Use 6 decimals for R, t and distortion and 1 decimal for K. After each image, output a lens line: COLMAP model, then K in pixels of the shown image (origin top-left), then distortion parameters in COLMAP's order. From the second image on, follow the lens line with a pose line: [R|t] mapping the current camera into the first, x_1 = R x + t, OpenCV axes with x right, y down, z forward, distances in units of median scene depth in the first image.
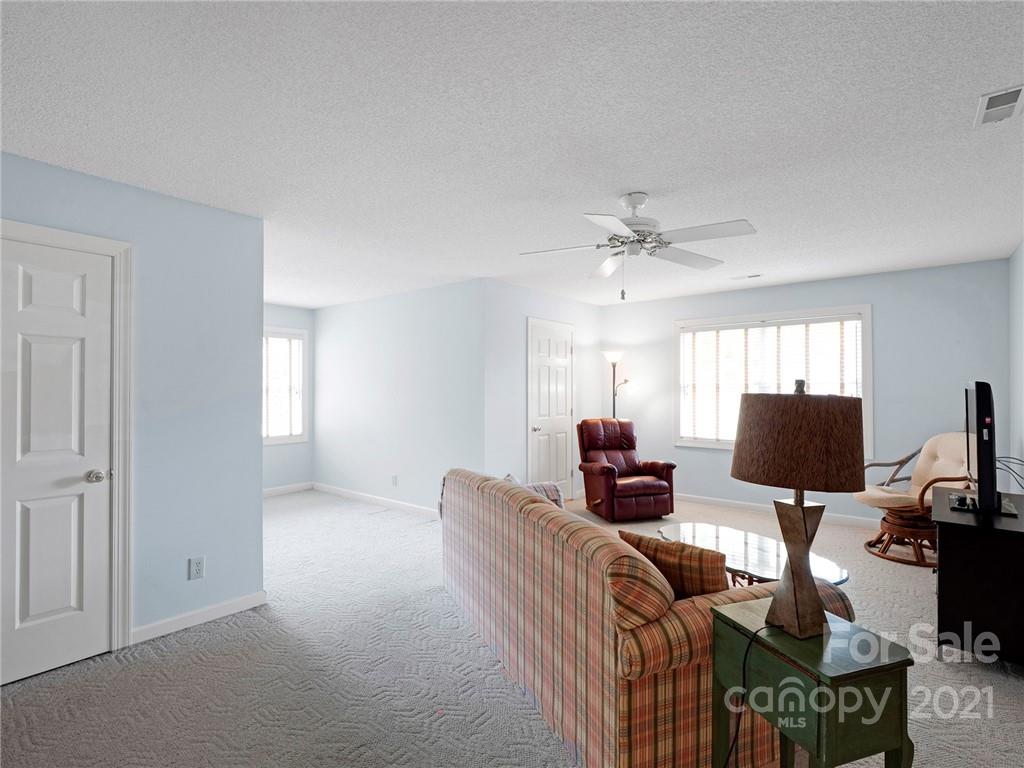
lens RADIAL K [[510.0, 0, 511.2], [0, 510.0, 382.6], [0, 0, 1]] dist [-0.008321, -0.001172]
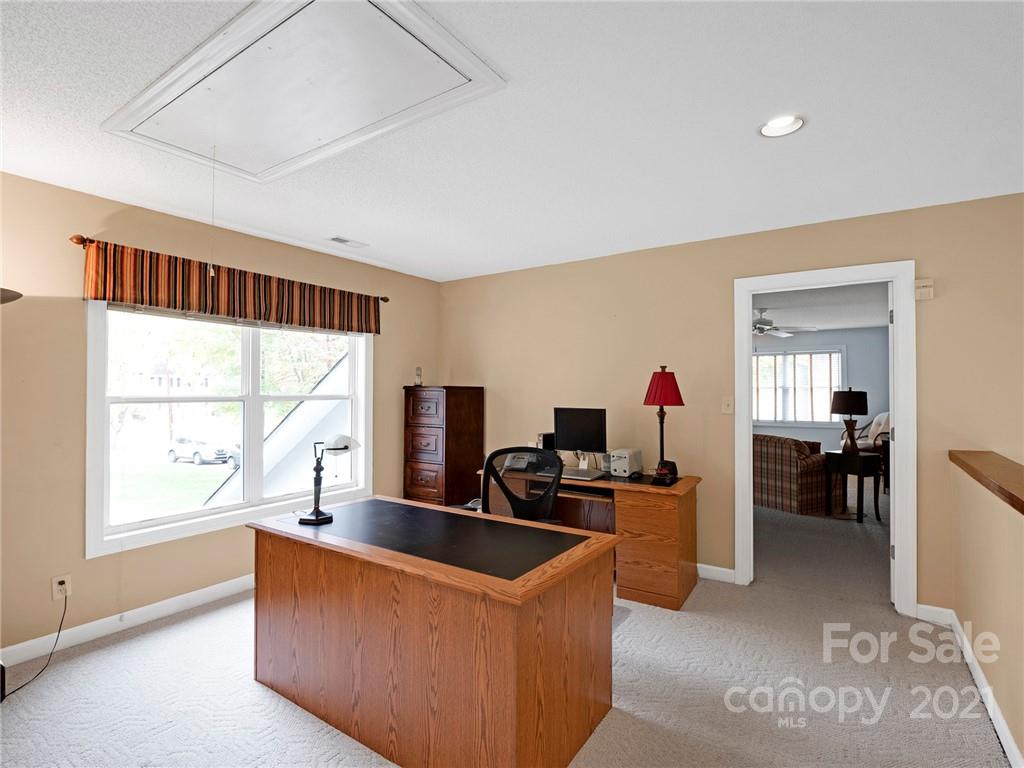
lens RADIAL K [[510.0, 0, 500.9], [0, 510.0, 384.6], [0, 0, 1]] dist [-0.008321, -0.001172]
pose [[0.997906, -0.014277, 0.063091, -1.976990], [0.014927, 0.999840, -0.009841, -0.022791], [-0.062941, 0.010762, 0.997959, -2.287906]]
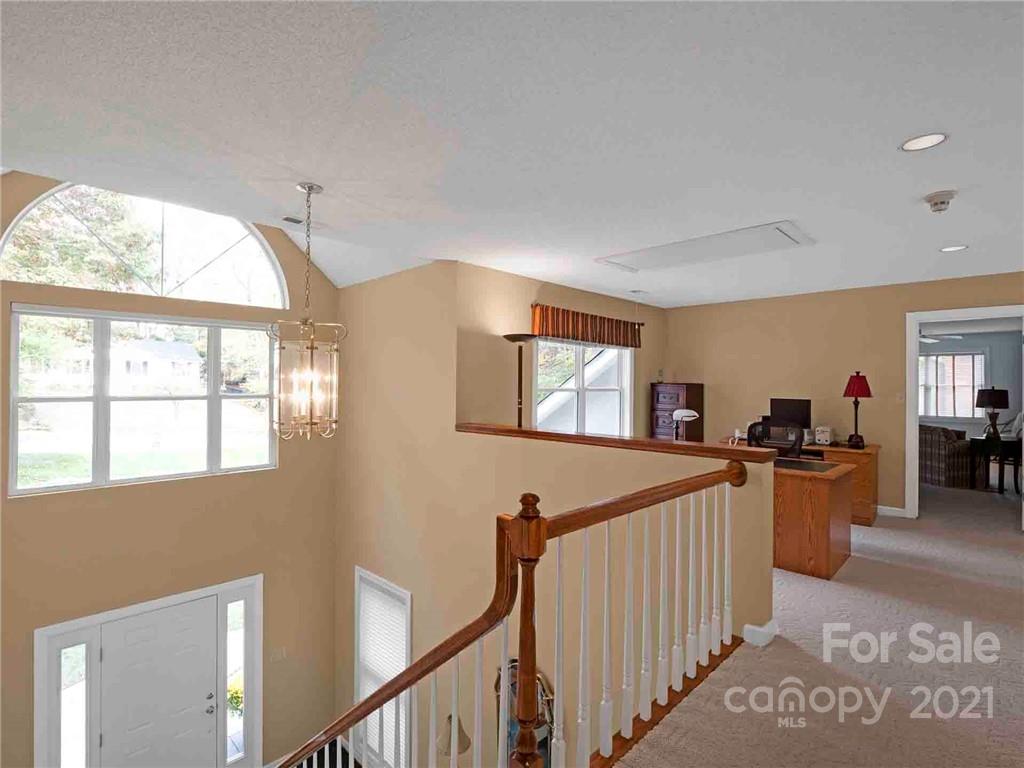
lens RADIAL K [[510.0, 0, 519.9], [0, 510.0, 380.1], [0, 0, 1]] dist [-0.008321, -0.001172]
pose [[0.996247, -0.006546, -0.086309, -2.966360], [0.005729, 0.999936, -0.009707, -0.036964], [0.086367, 0.009177, 0.996221, -3.546626]]
